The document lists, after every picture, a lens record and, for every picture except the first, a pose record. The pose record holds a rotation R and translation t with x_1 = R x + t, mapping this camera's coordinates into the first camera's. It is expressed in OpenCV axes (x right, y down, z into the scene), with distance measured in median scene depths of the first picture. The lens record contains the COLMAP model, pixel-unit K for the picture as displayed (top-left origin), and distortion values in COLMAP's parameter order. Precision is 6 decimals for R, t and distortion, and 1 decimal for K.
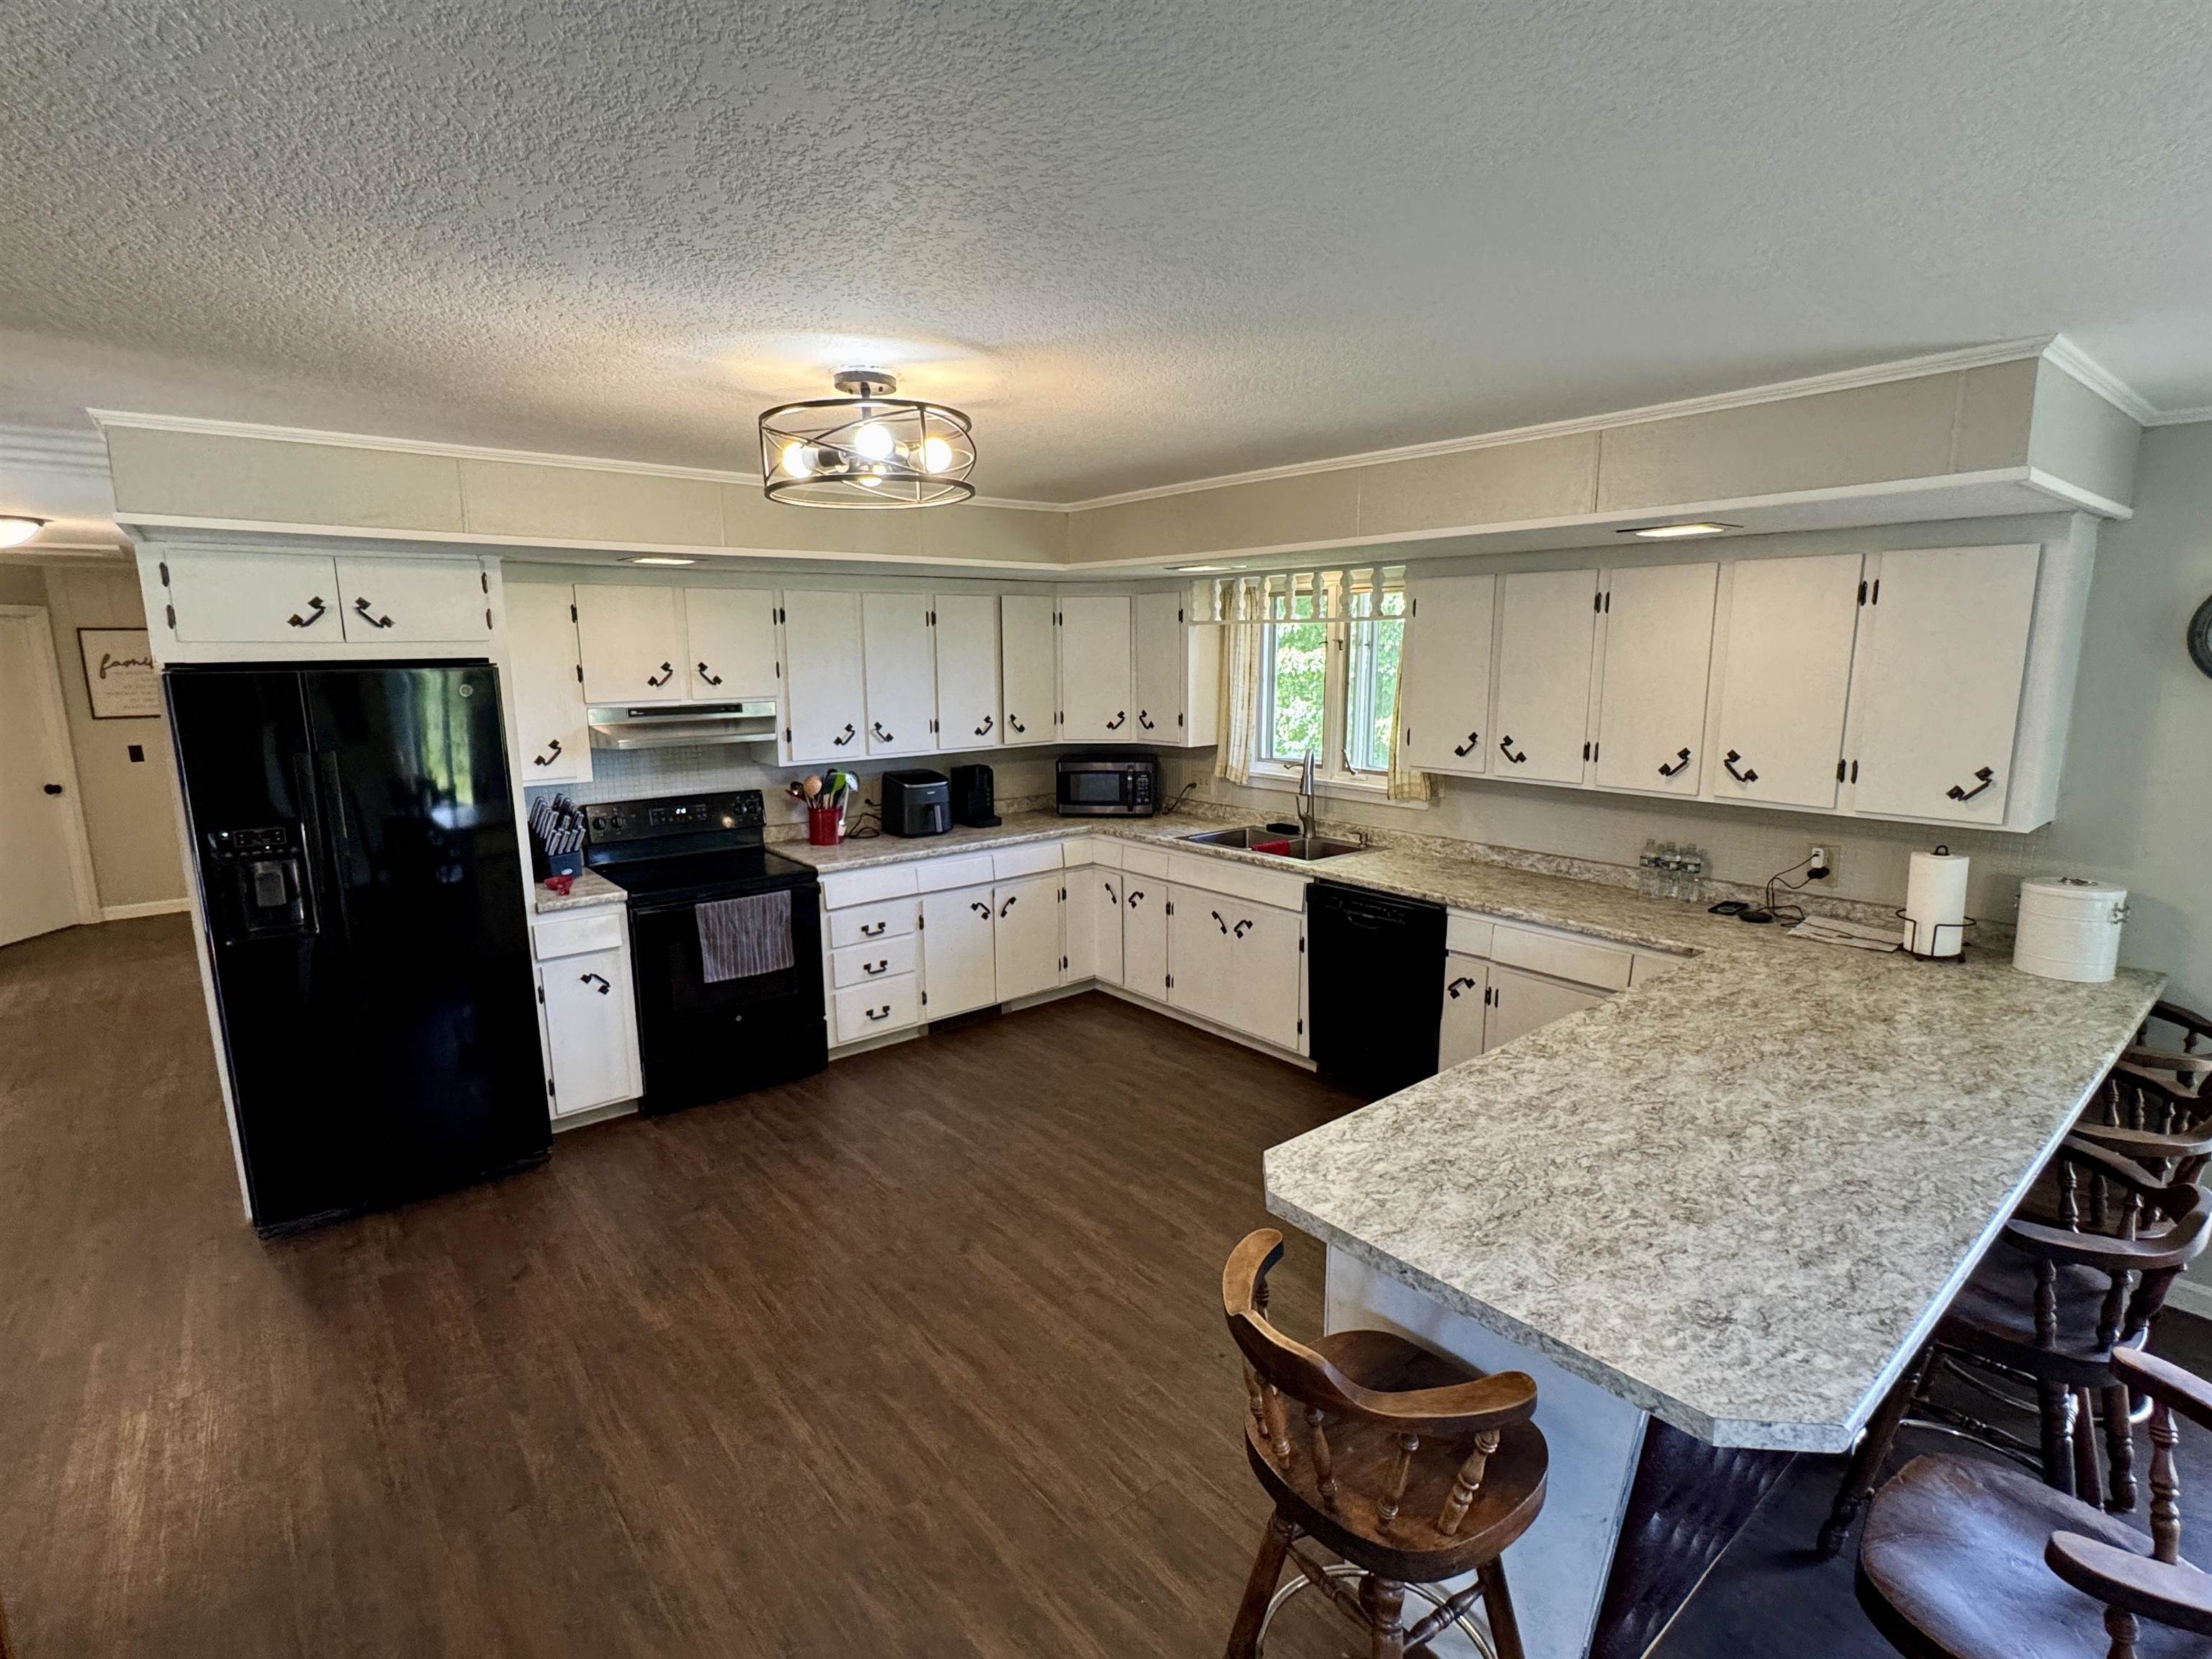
lens RADIAL K [[1048.3, 0, 1104.6], [0, 1048.3, 830.9], [0, 0, 1]] dist [-0.004850, 0.000669]
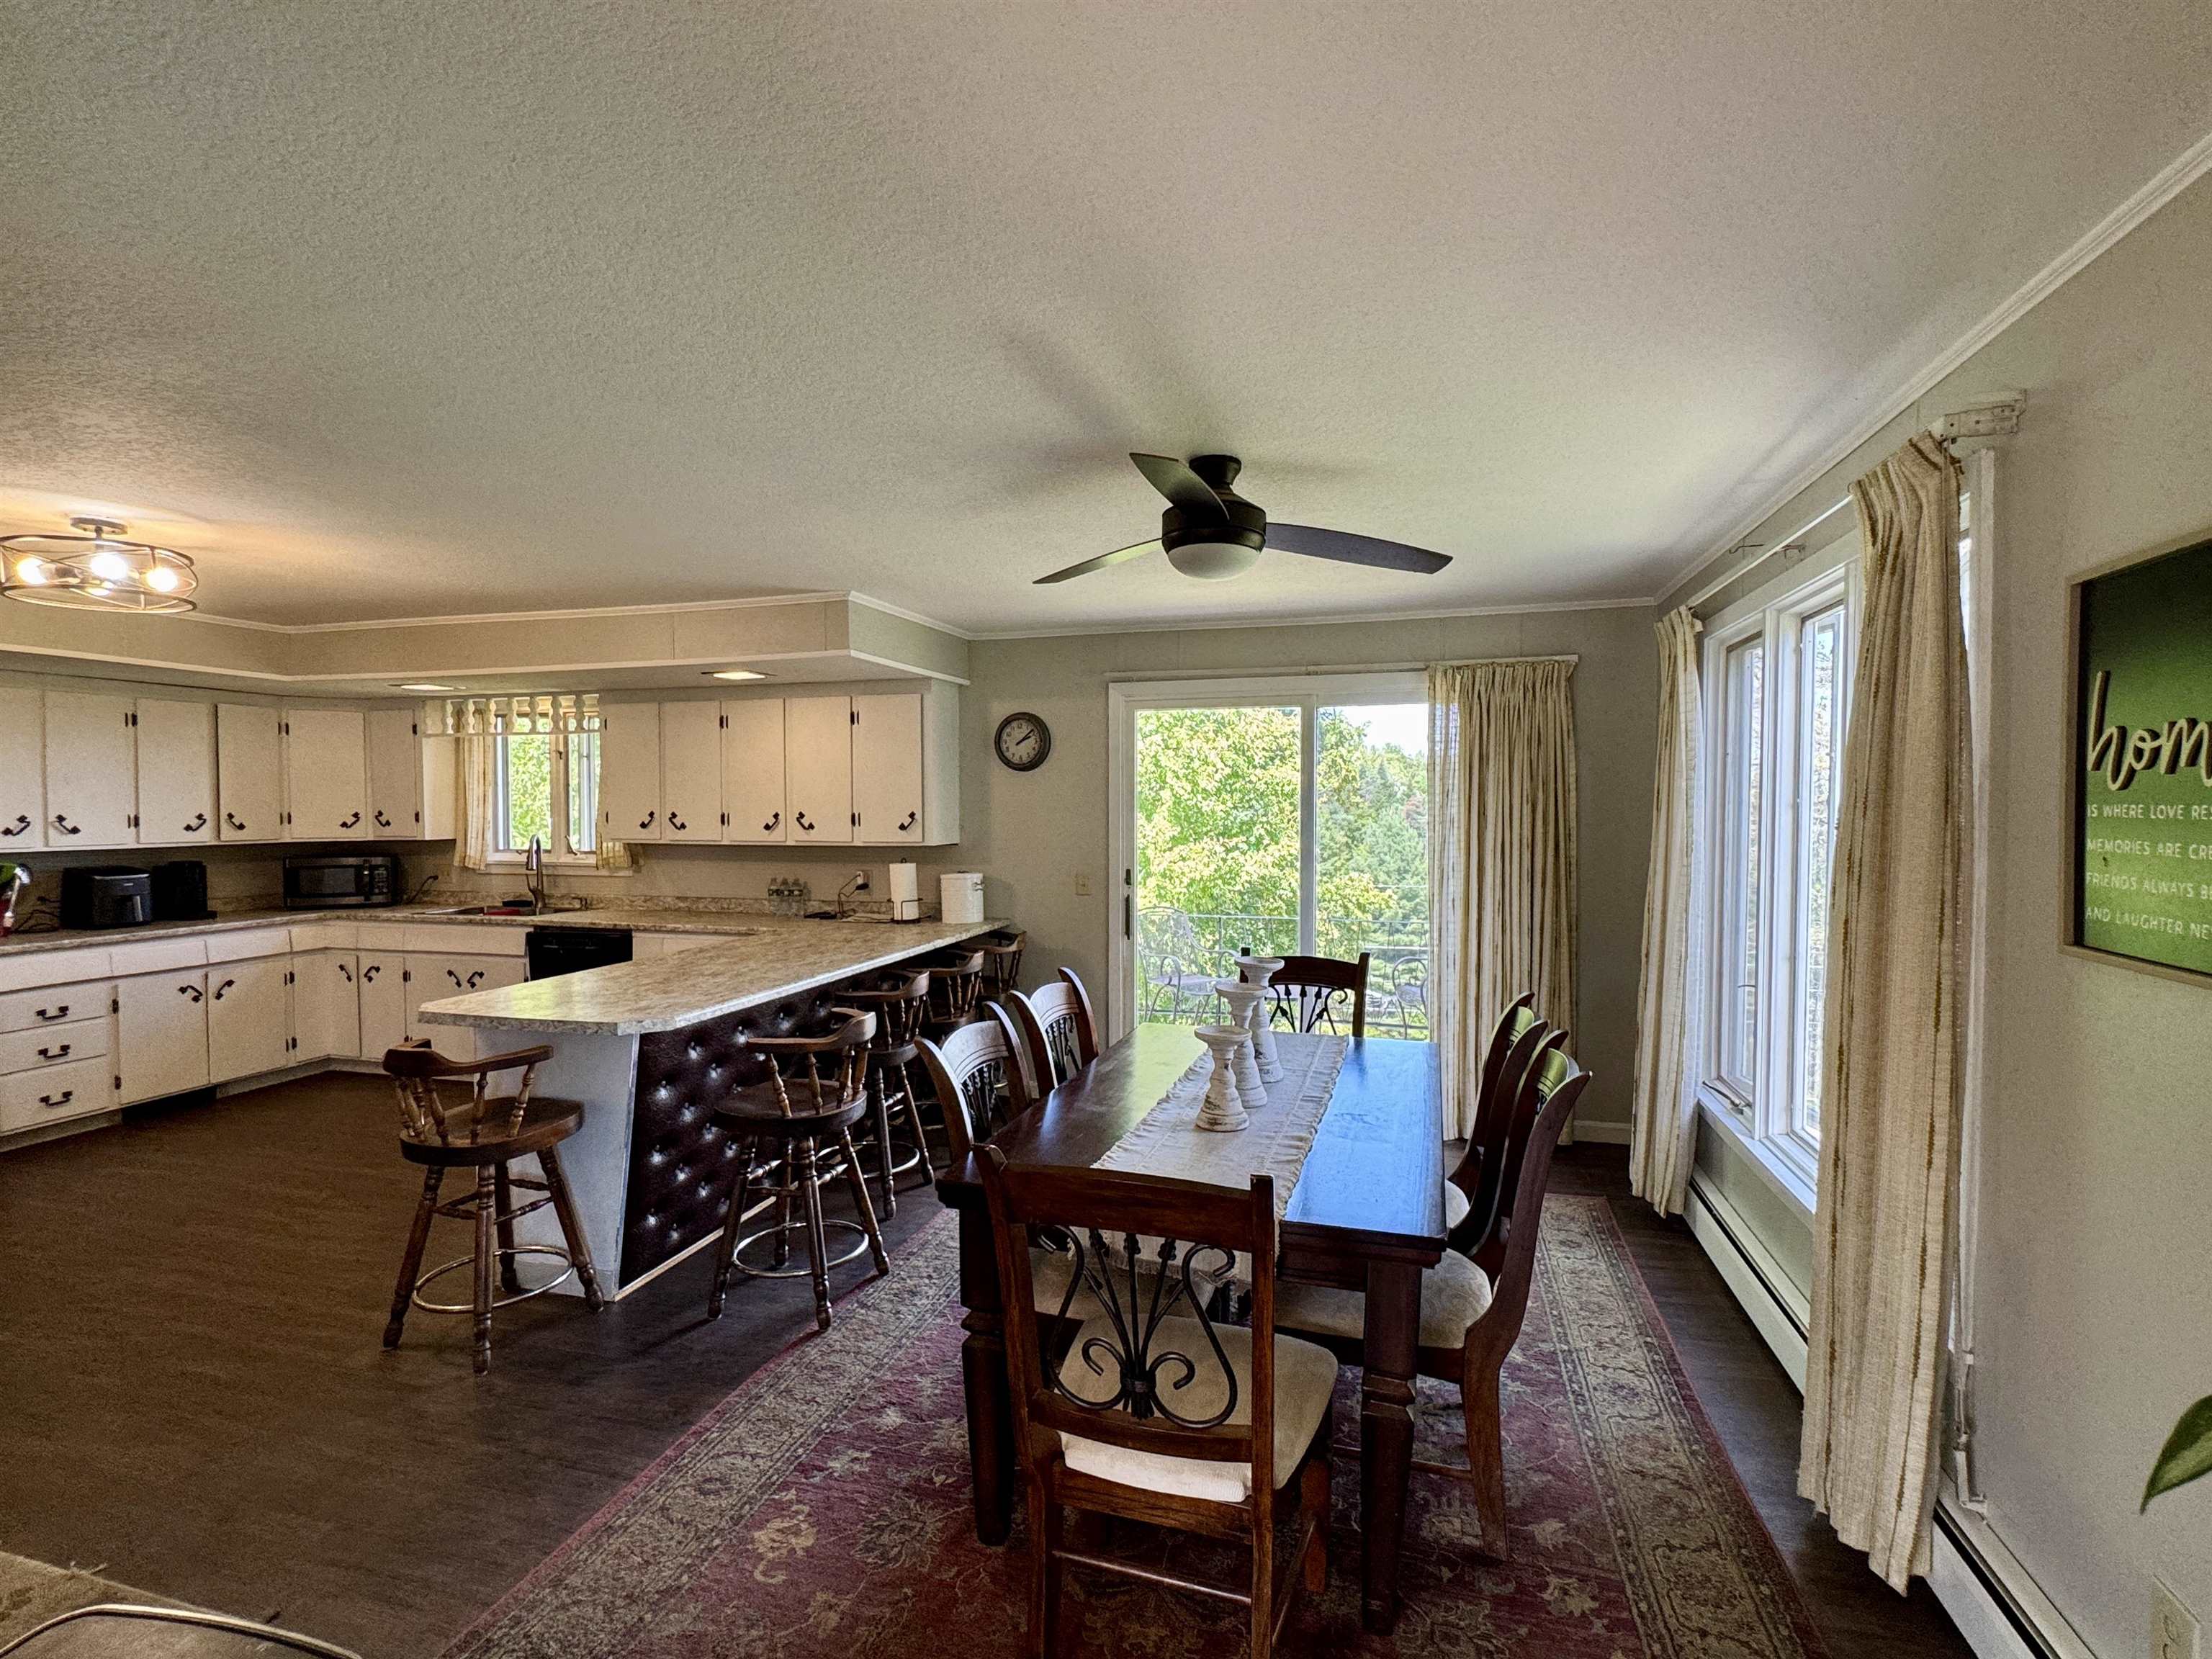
lens RADIAL K [[1048.3, 0, 1107.7], [0, 1048.3, 836.0], [0, 0, 1]] dist [-0.004850, 0.000669]
pose [[0.819292, -0.012297, 0.573245, 0.037238], [0.097332, 0.988243, -0.117908, 0.136051], [-0.565055, 0.152396, 0.810856, -0.402180]]
